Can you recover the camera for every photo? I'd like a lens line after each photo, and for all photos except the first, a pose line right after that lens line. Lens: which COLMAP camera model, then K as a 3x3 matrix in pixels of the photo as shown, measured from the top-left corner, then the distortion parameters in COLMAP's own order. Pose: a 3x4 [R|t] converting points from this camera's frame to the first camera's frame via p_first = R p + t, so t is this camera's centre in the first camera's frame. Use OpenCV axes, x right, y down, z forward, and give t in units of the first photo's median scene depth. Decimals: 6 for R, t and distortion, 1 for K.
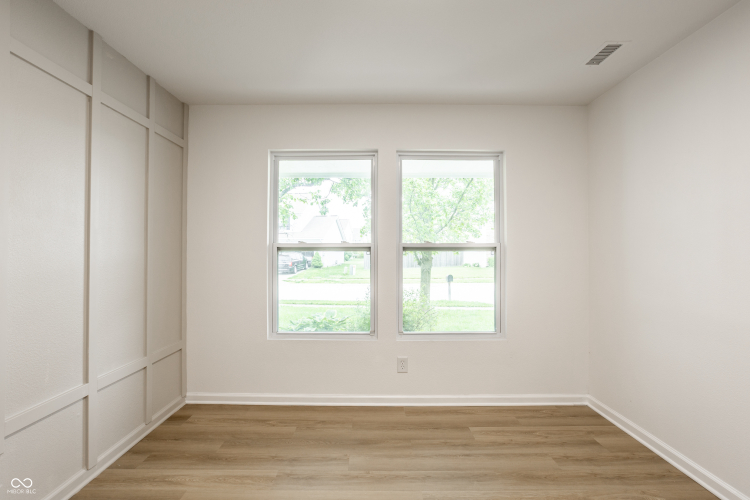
lens RADIAL K [[381.2, 0, 353.0], [0, 381.2, 251.6], [0, 0, 1]] dist [-0.056745, 0.035662]
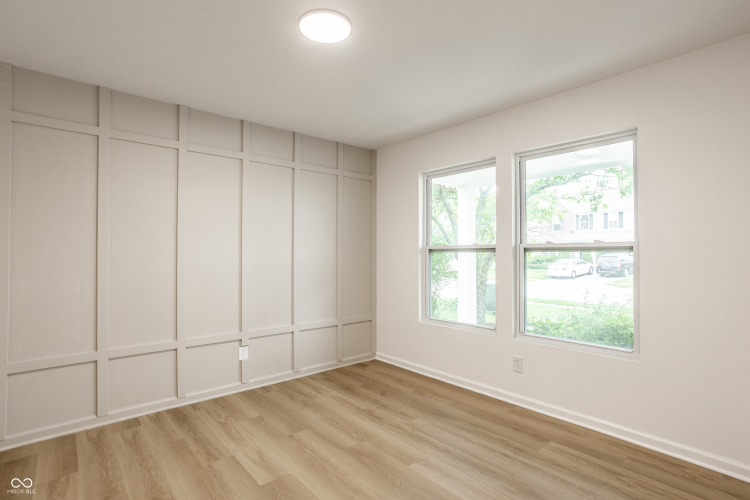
lens RADIAL K [[366.4, 0, 375.0], [0, 366.4, 250.0], [0, 0, 1]] dist [-0.055733, 0.031435]
pose [[0.663333, -0.008178, -0.748280, 0.672408], [0.003428, 0.999963, -0.007889, 0.000481], [0.748317, 0.002668, 0.663336, 0.084240]]
